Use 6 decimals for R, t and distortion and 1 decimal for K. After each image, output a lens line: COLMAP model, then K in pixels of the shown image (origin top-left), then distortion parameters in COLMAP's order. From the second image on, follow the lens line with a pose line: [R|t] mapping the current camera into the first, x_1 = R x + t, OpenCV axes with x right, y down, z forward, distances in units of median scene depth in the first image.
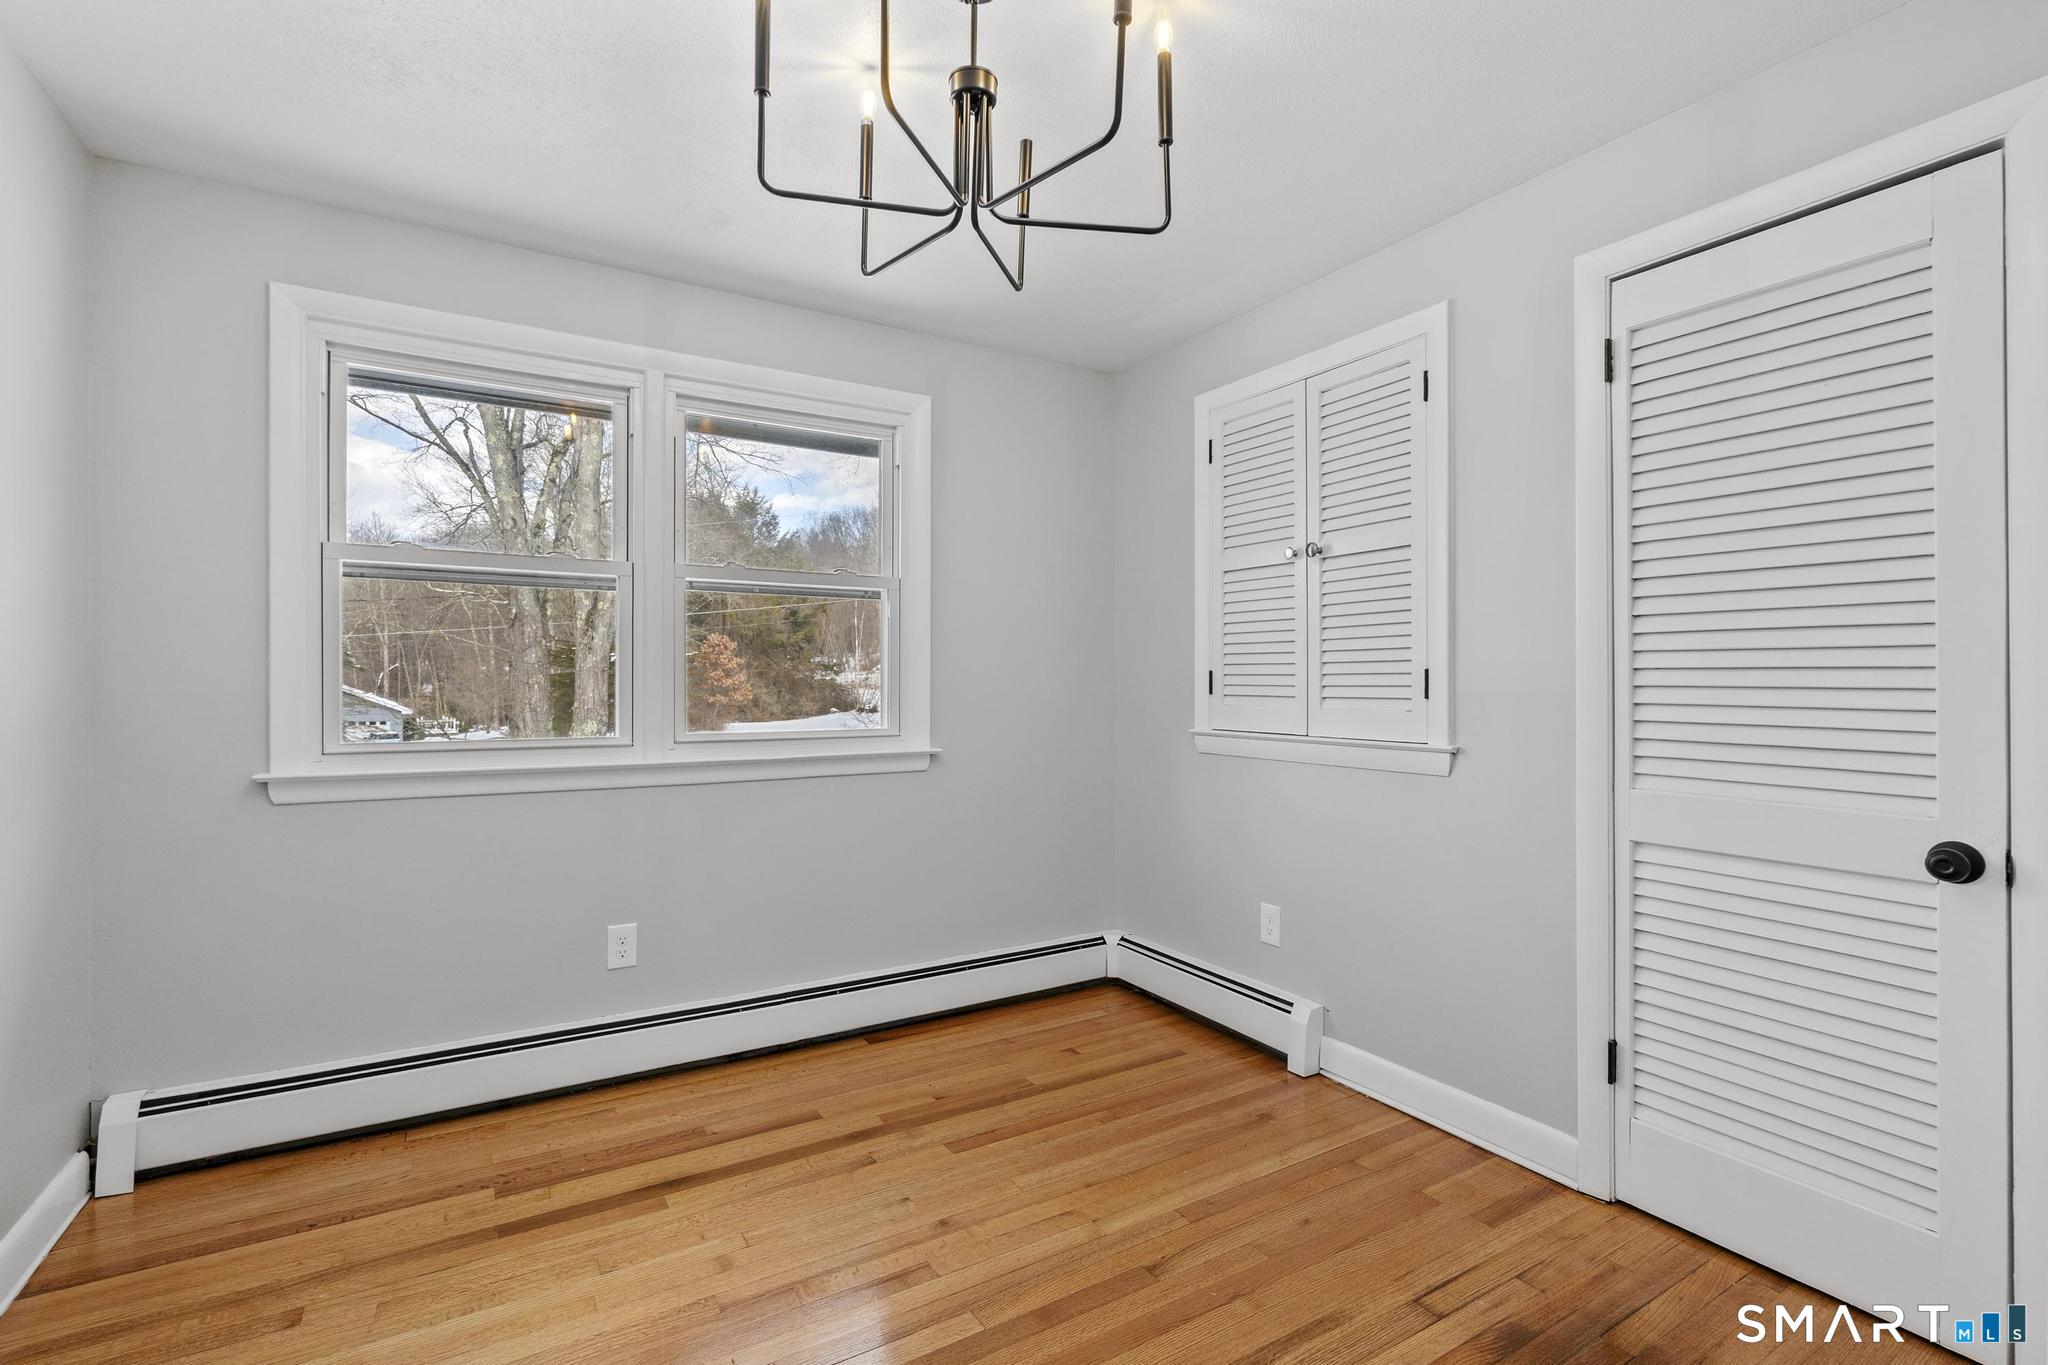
lens RADIAL K [[986.0, 0, 1038.4], [0, 986.0, 670.5], [0, 0, 1]] dist [-0.000166, -0.000179]
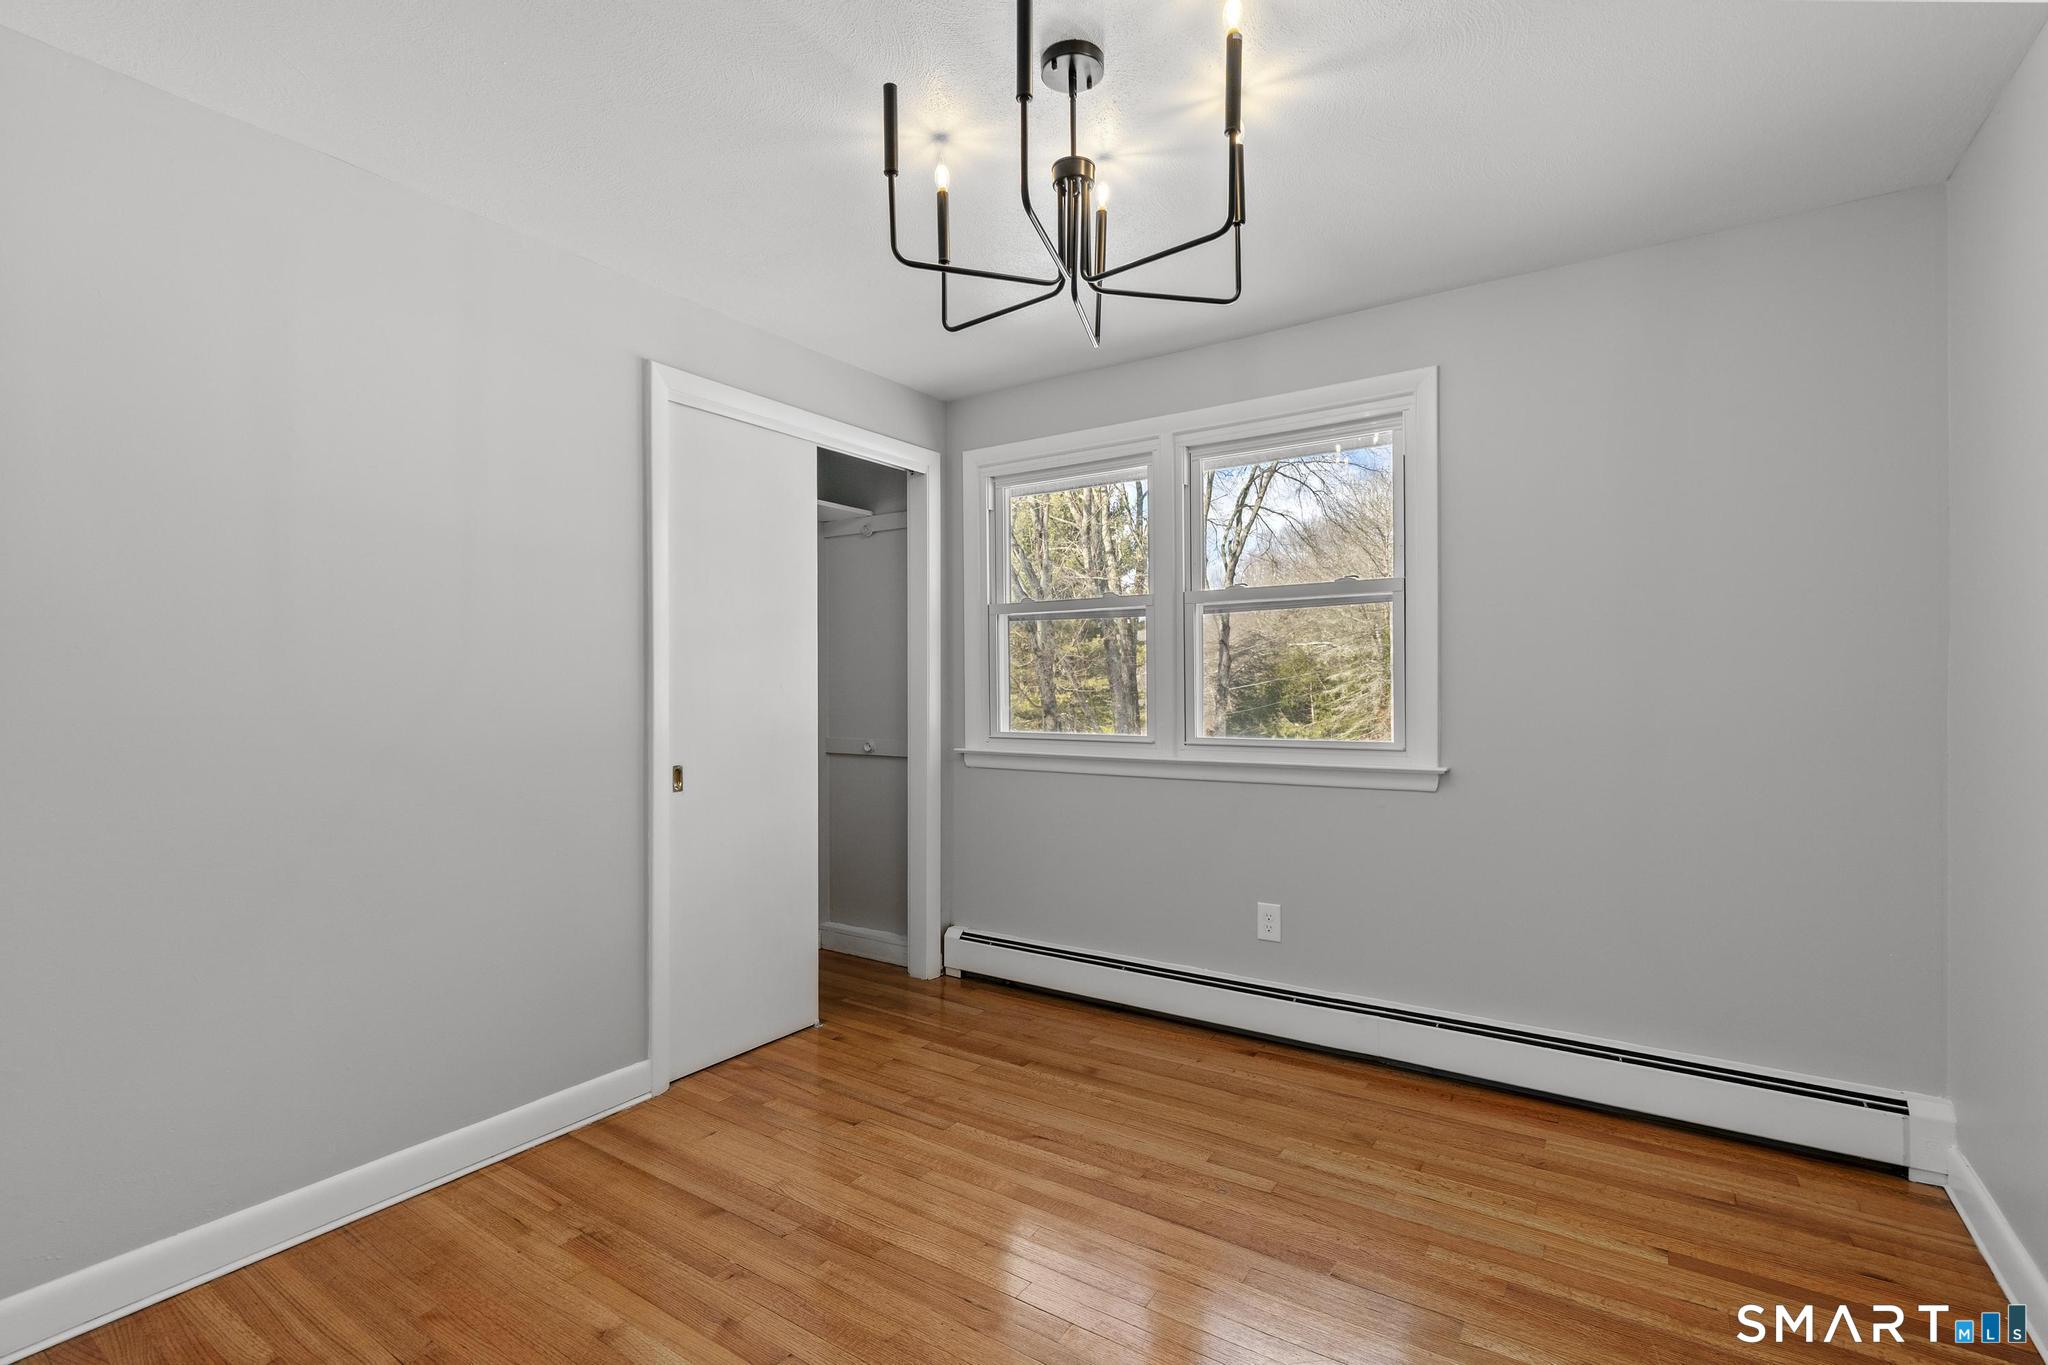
lens RADIAL K [[947.0, 0, 1024.0], [0, 947.0, 682.5], [0, 0, 1]] dist [-0.000549, 0.000104]
pose [[0.396819, -0.010076, -0.917842, 0.524084], [0.012479, 0.999907, -0.005581, 0.003388], [0.917812, -0.009239, 0.396907, 0.330839]]
